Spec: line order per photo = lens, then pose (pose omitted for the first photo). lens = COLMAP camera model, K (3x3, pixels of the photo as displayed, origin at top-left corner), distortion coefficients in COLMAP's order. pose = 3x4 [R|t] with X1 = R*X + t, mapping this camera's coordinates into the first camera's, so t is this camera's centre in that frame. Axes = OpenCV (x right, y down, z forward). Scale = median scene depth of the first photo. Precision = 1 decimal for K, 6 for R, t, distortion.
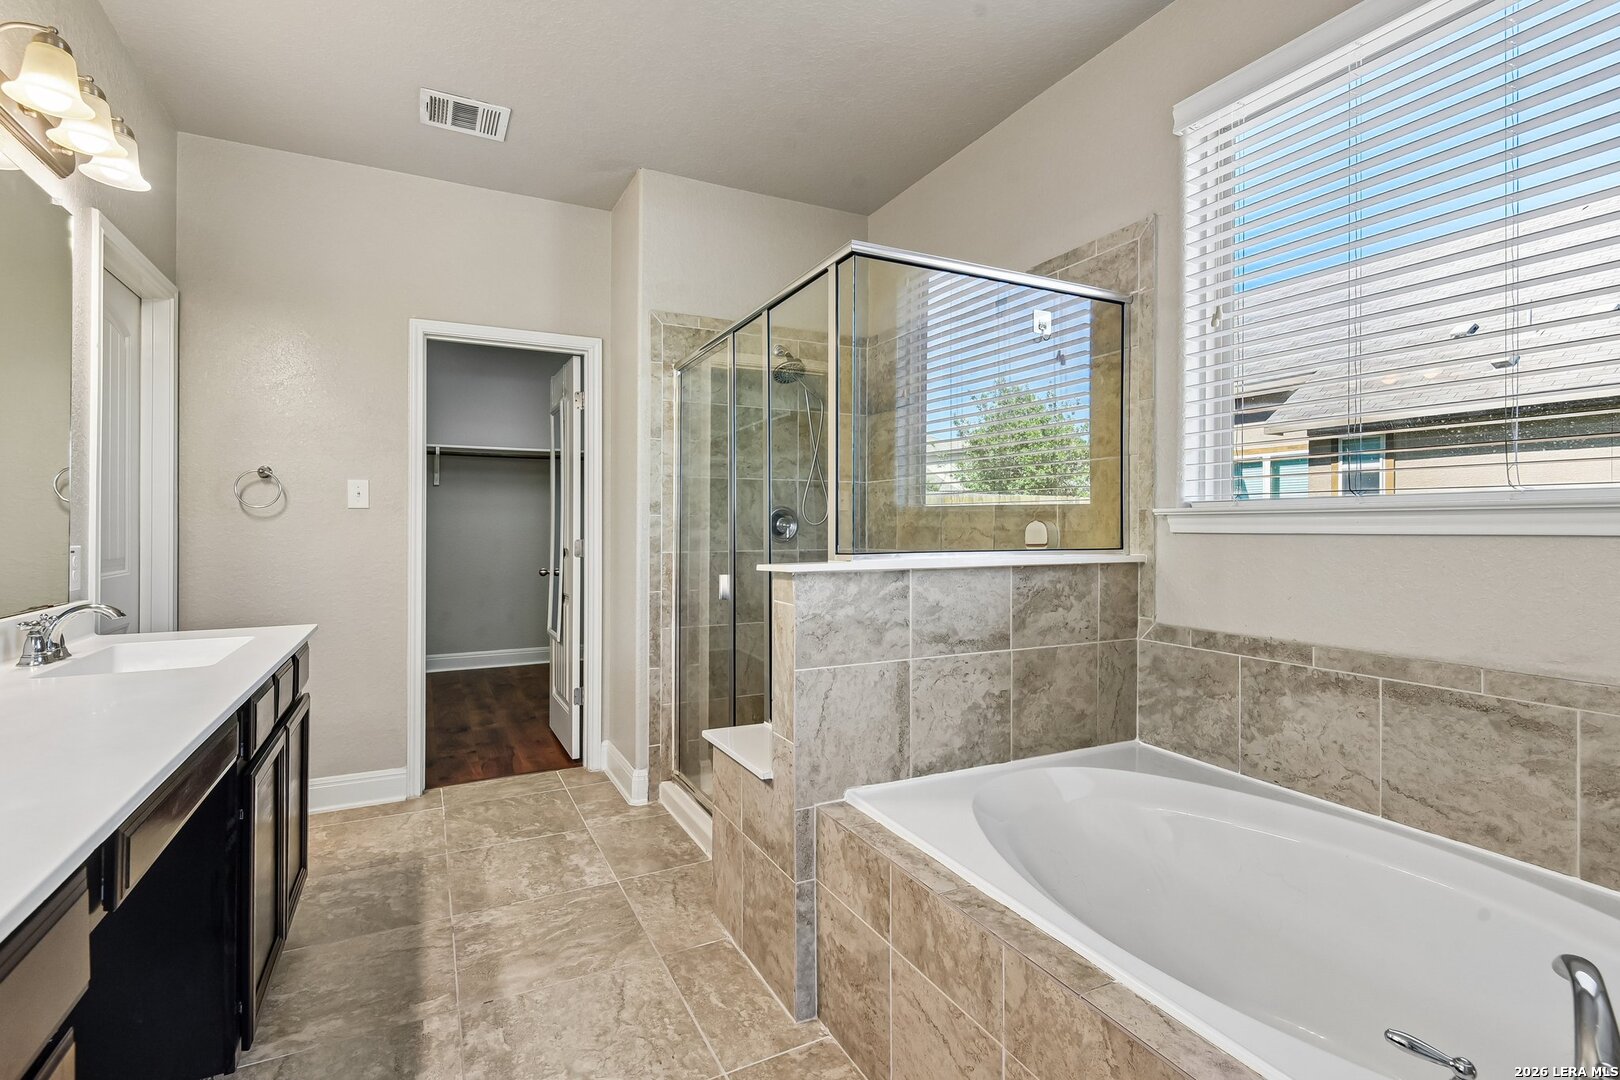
lens RADIAL K [[752.3, 0, 808.1], [0, 752.3, 528.1], [0, 0, 1]] dist [0.008661, -0.005285]
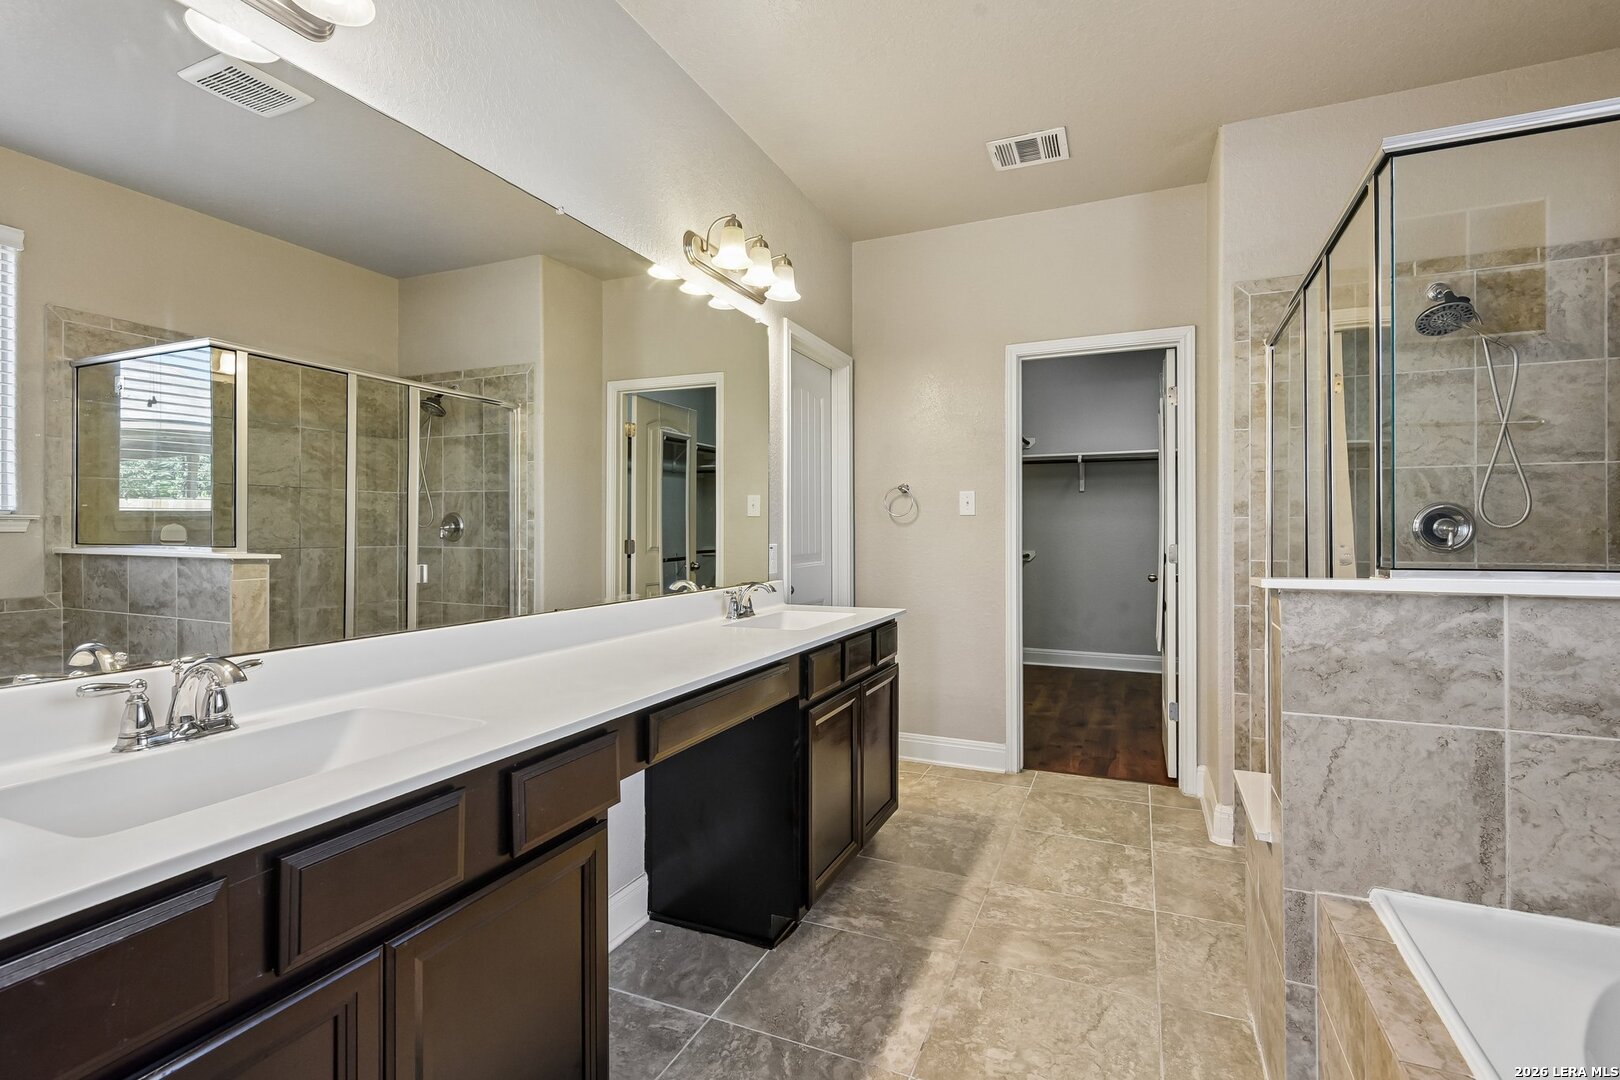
lens RADIAL K [[752.3, 0, 801.7], [0, 752.3, 534.2], [0, 0, 1]] dist [0.008661, -0.005285]
pose [[0.632542, 0.002192, -0.774523, 0.189074], [0.000635, 0.999994, 0.003349, -0.001369], [0.774526, -0.002610, 0.632537, 0.070189]]
